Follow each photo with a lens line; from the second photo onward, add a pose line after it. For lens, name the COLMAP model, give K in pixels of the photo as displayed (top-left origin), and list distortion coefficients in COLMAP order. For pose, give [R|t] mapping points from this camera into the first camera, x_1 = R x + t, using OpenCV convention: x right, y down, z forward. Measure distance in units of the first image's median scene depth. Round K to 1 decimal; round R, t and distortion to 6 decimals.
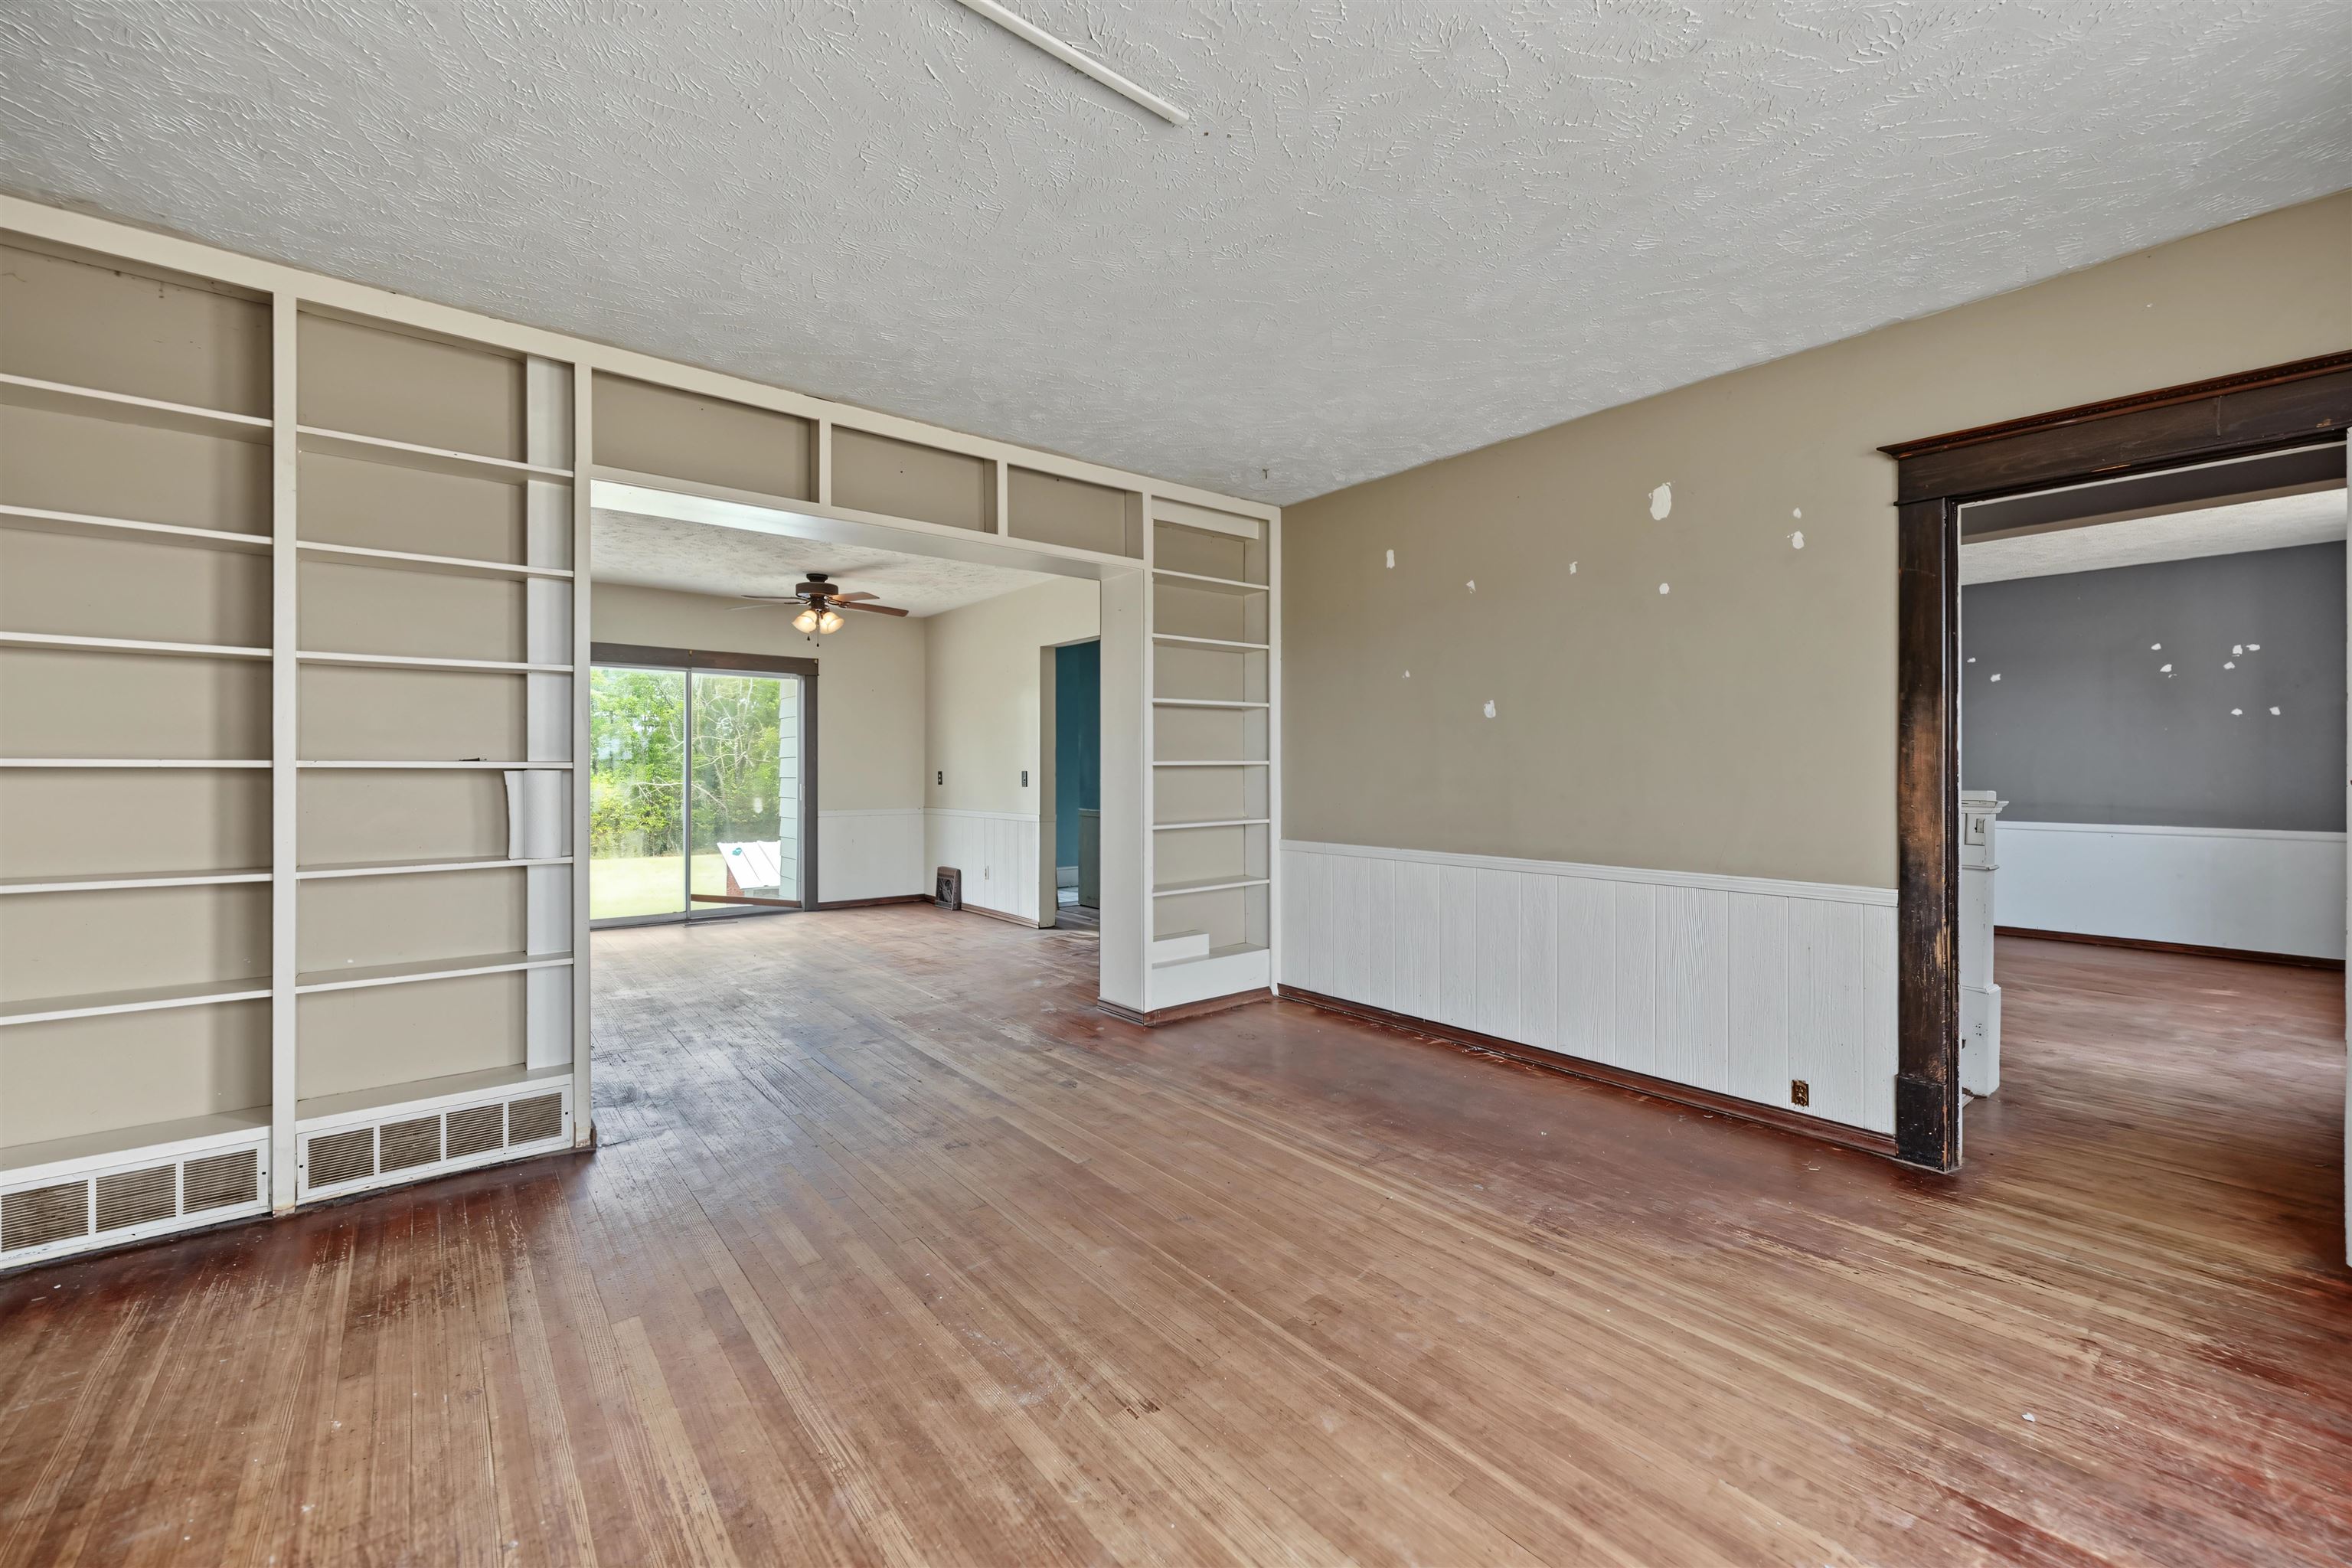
lens RADIAL K [[933.3, 0, 1185.0], [0, 933.3, 769.9], [0, 0, 1]] dist [-0.000820, -0.000126]
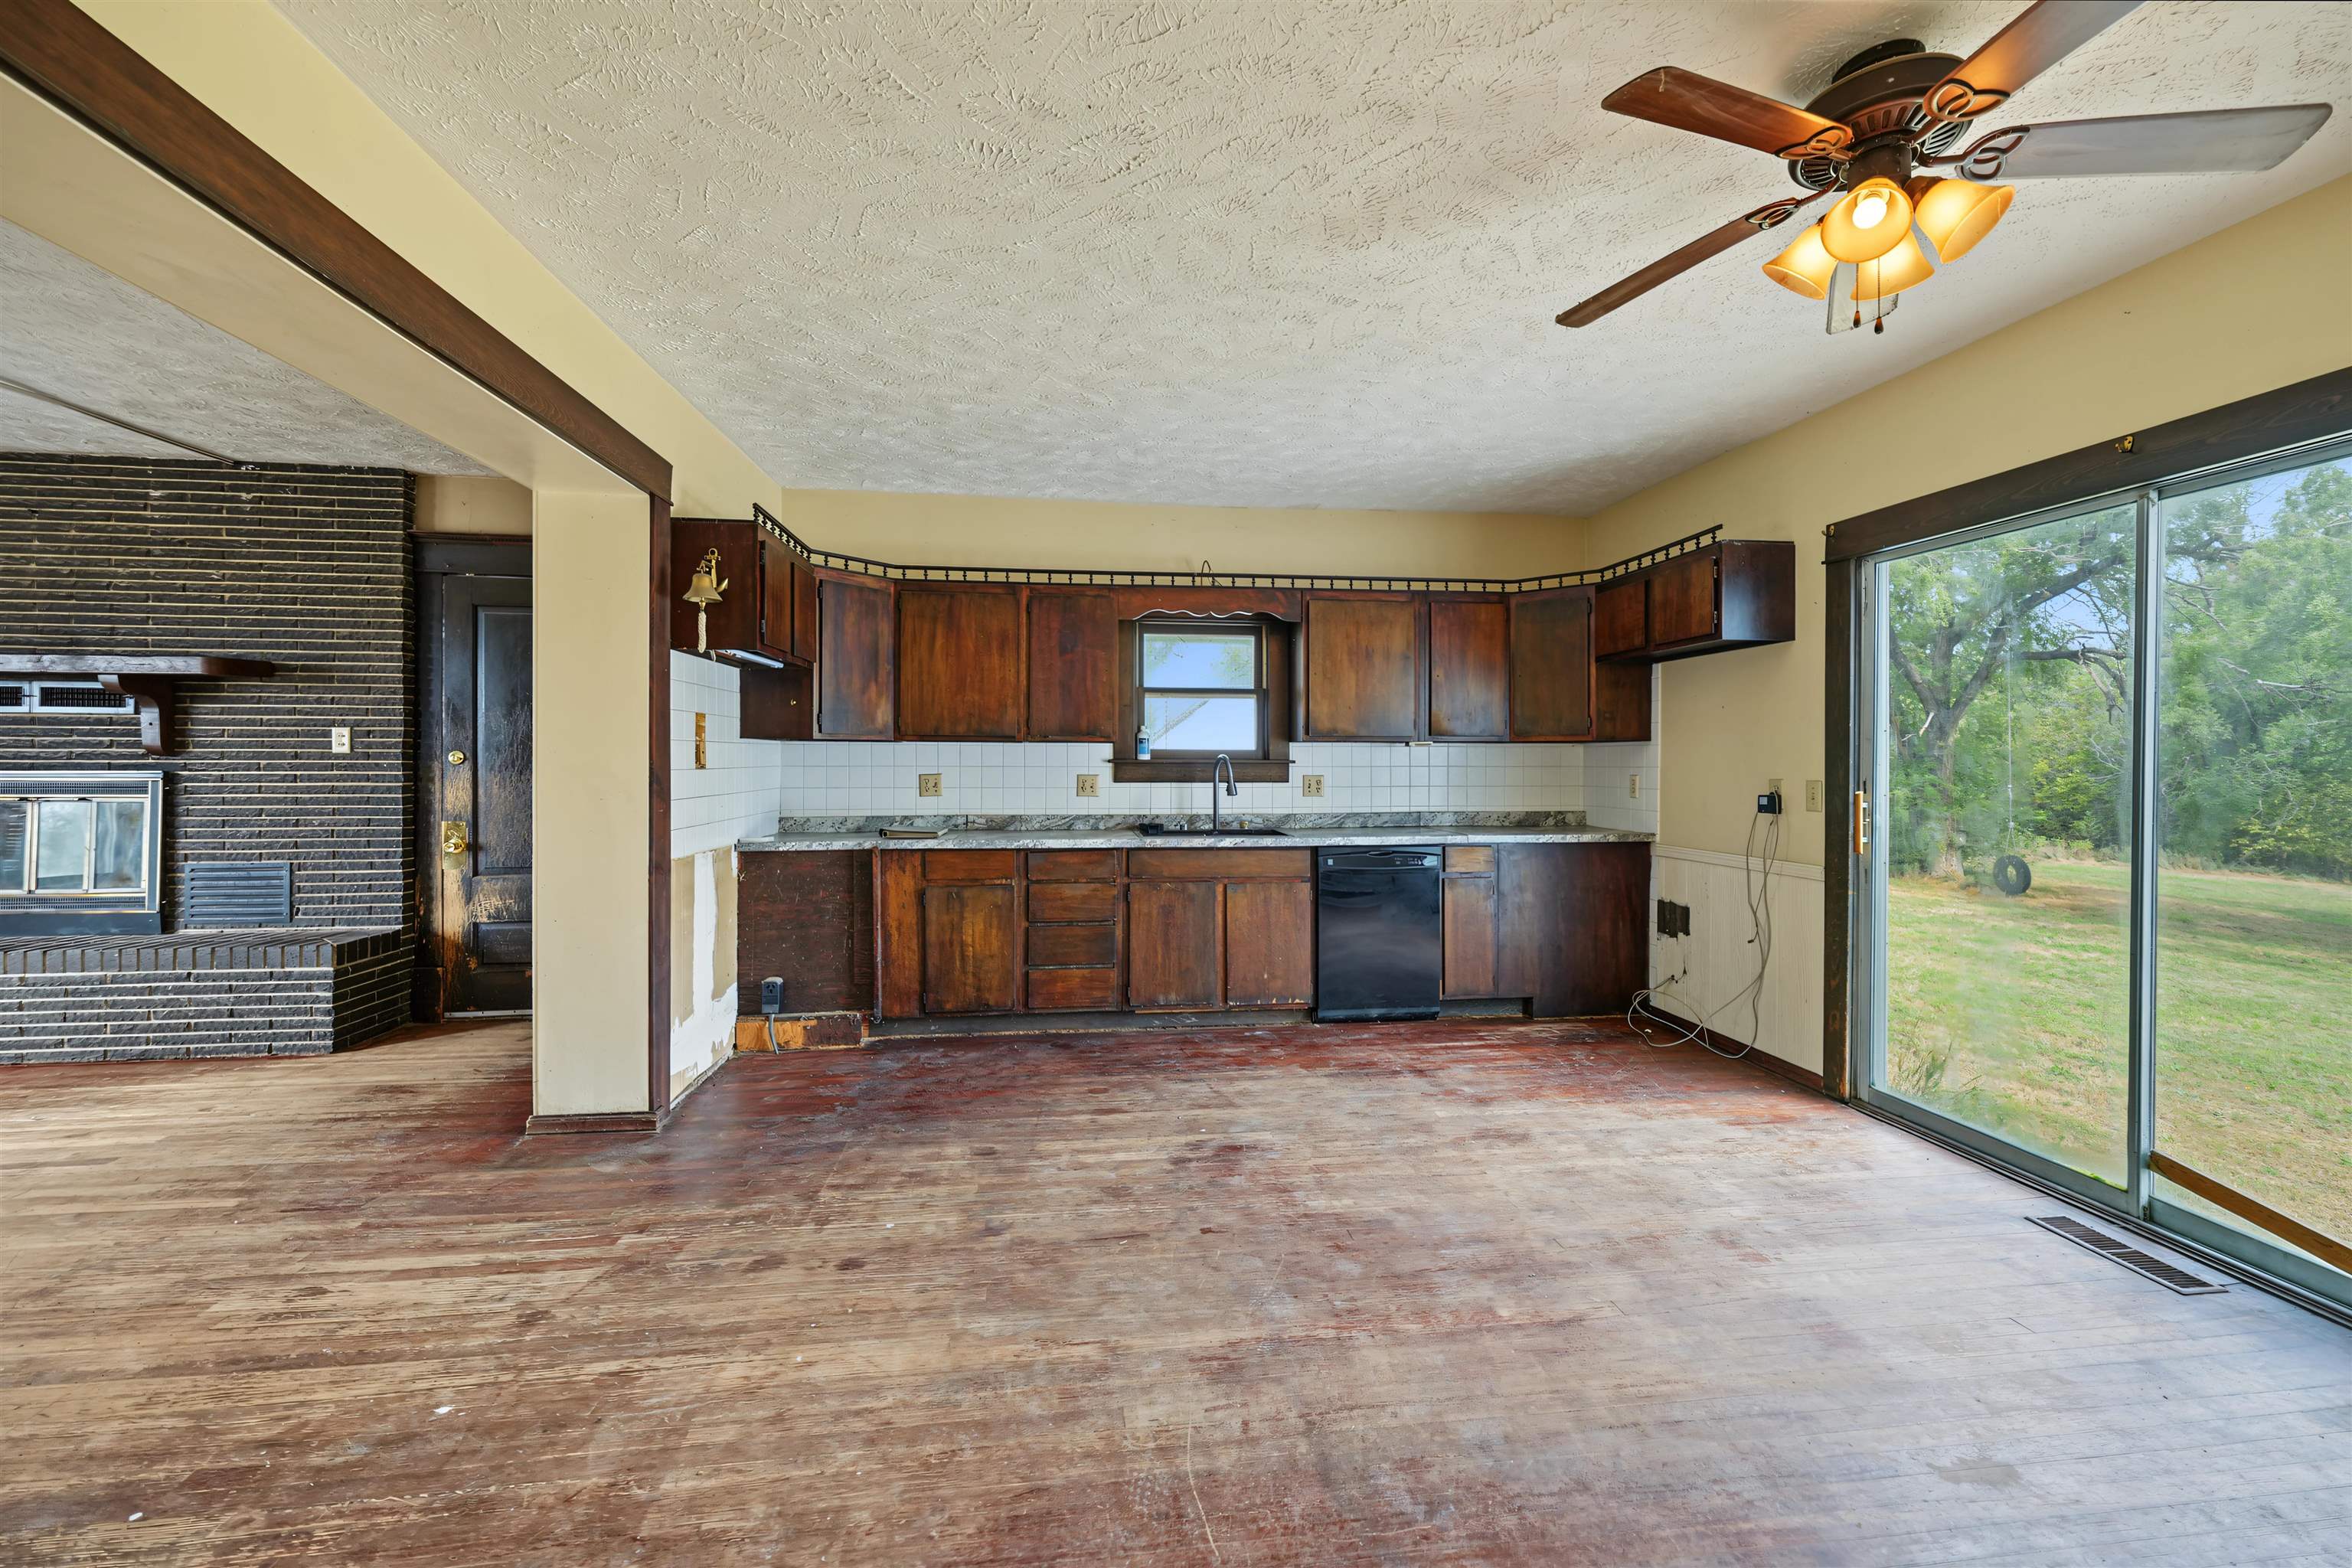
lens RADIAL K [[936.2, 0, 1178.2], [0, 936.2, 763.4], [0, 0, 1]] dist [-0.000003, 0.000059]
pose [[-0.528206, 0.000586, -0.849116, -0.151108], [-0.006609, 0.999967, 0.004802, -0.019228], [0.849090, 0.008148, -0.528185, 2.478520]]
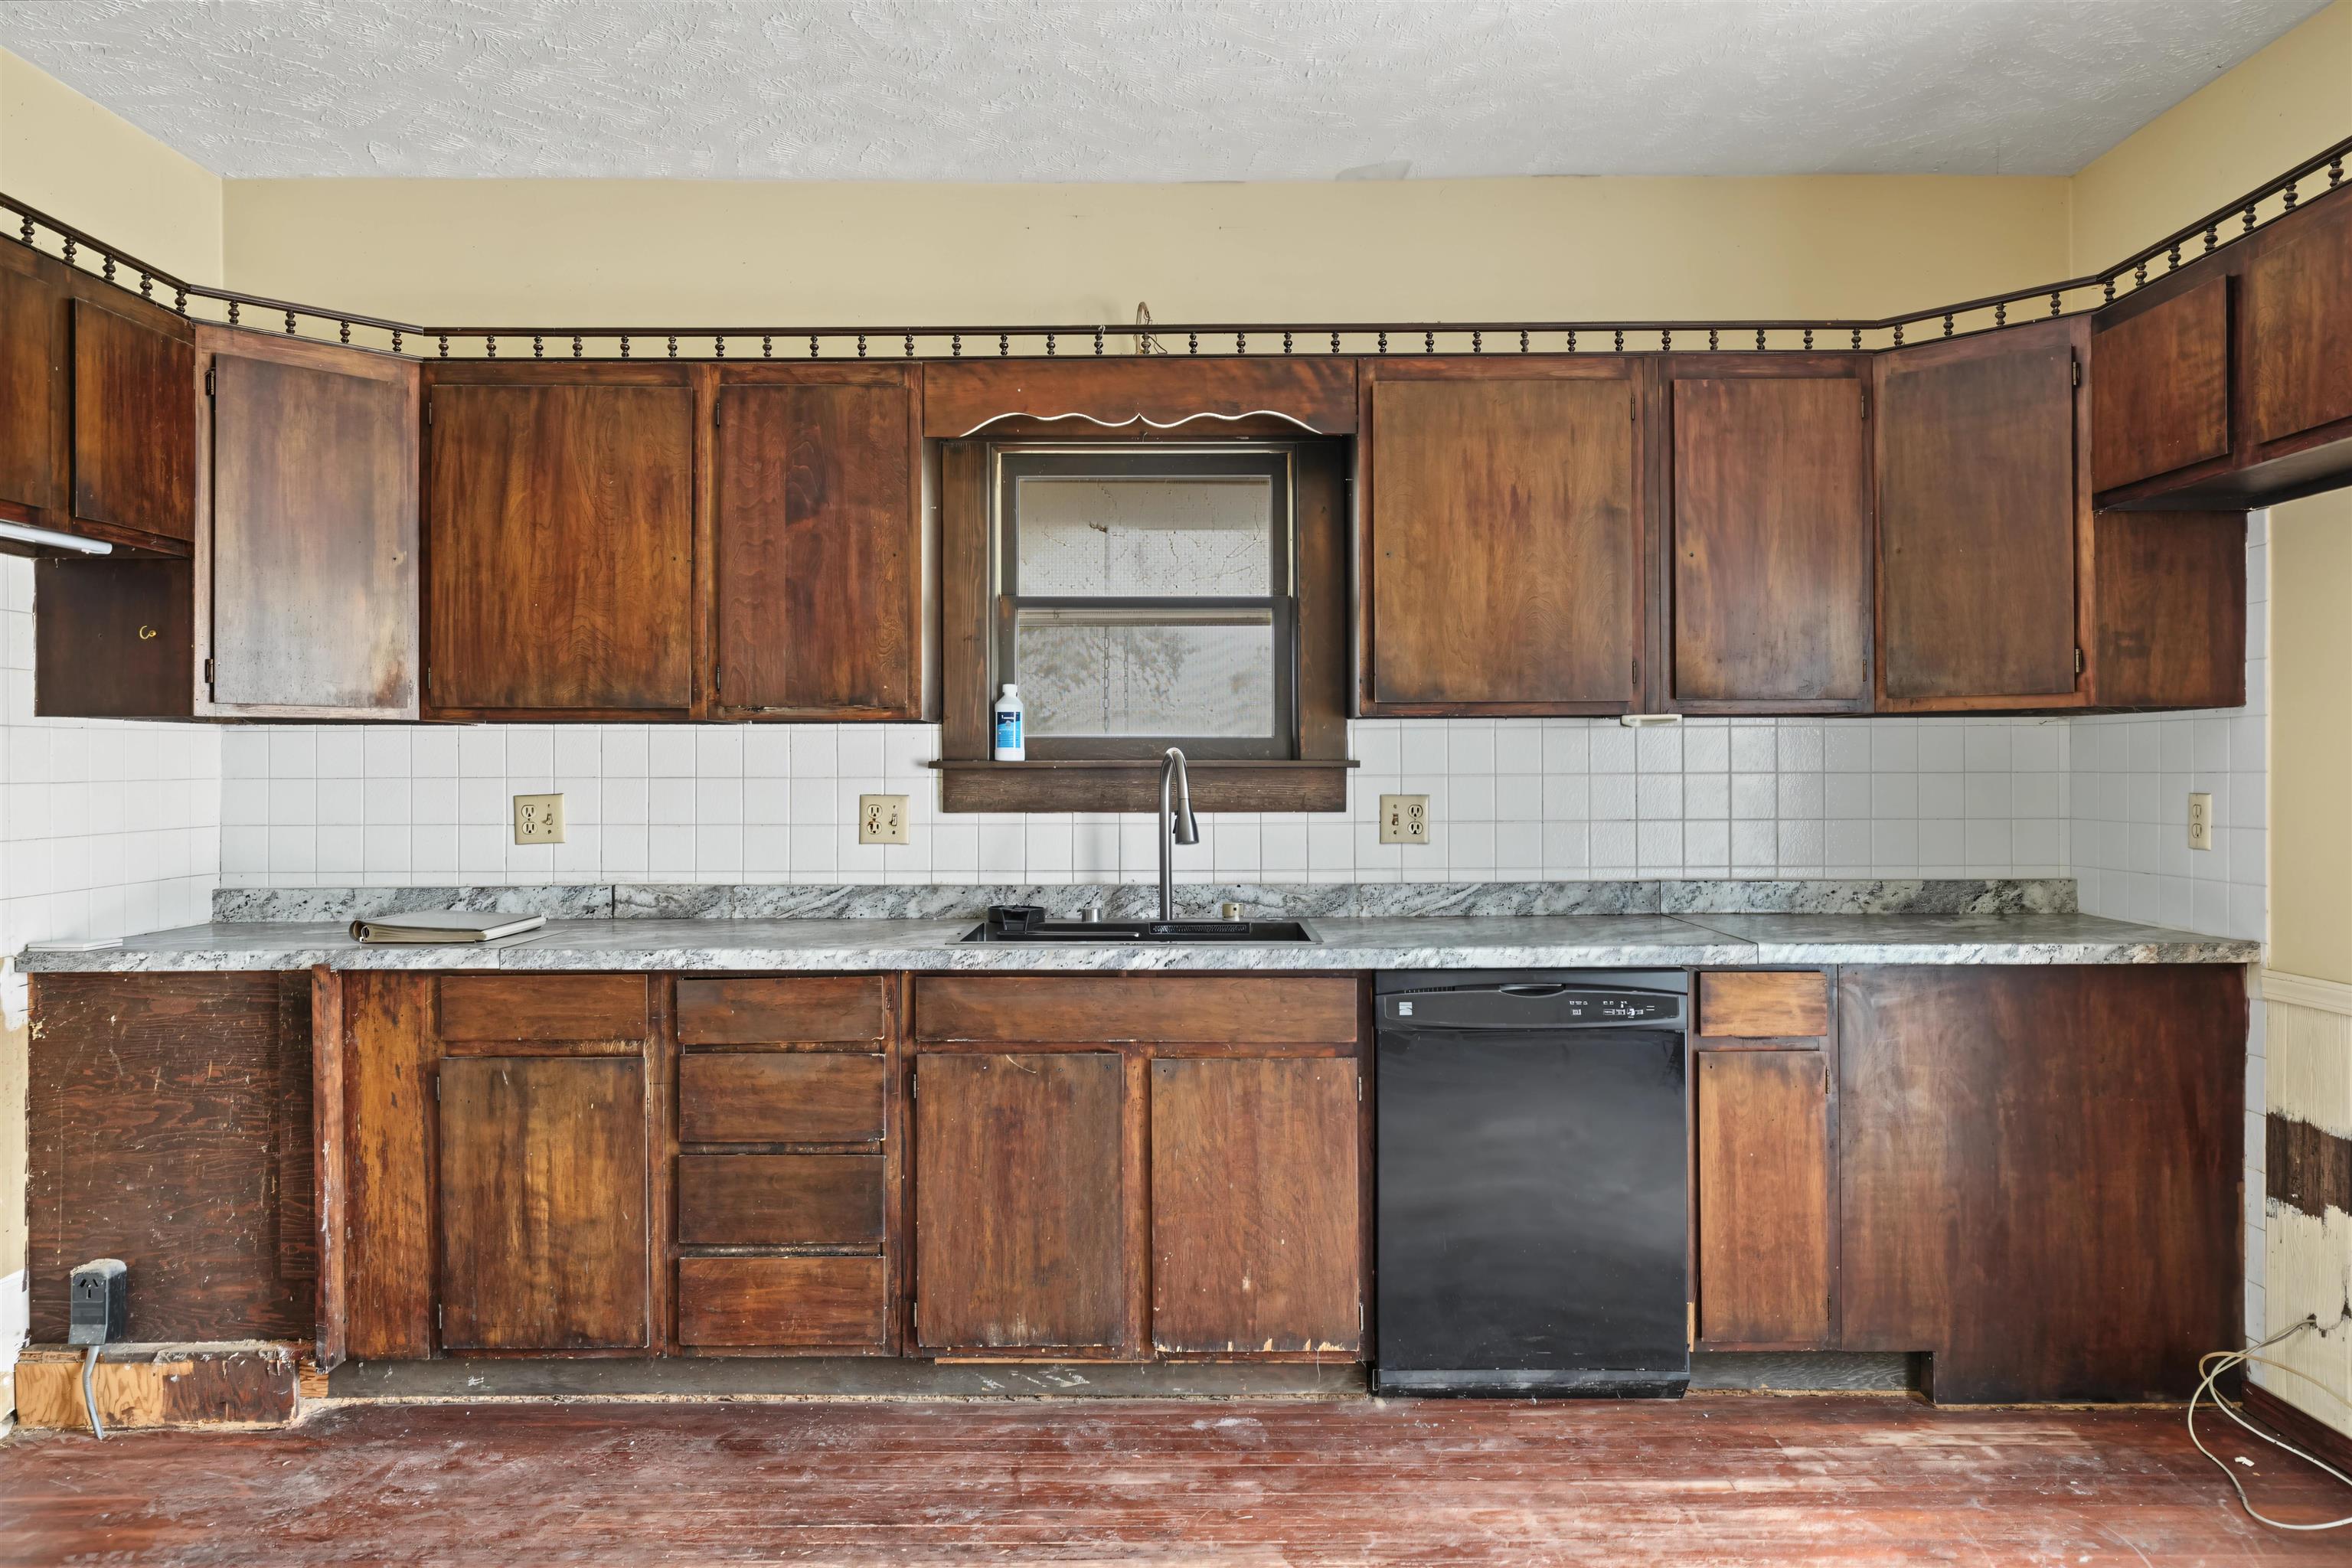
lens RADIAL K [[1573.7, 0, 1178.0], [0, 1573.7, 761.2], [0, 0, 1]] dist [-0.002525, -0.000961]
pose [[-0.627428, -0.001552, -0.778673, -0.712078], [-0.001712, 0.999998, -0.000614, -0.016345], [0.778673, 0.000948, -0.627429, 2.418405]]
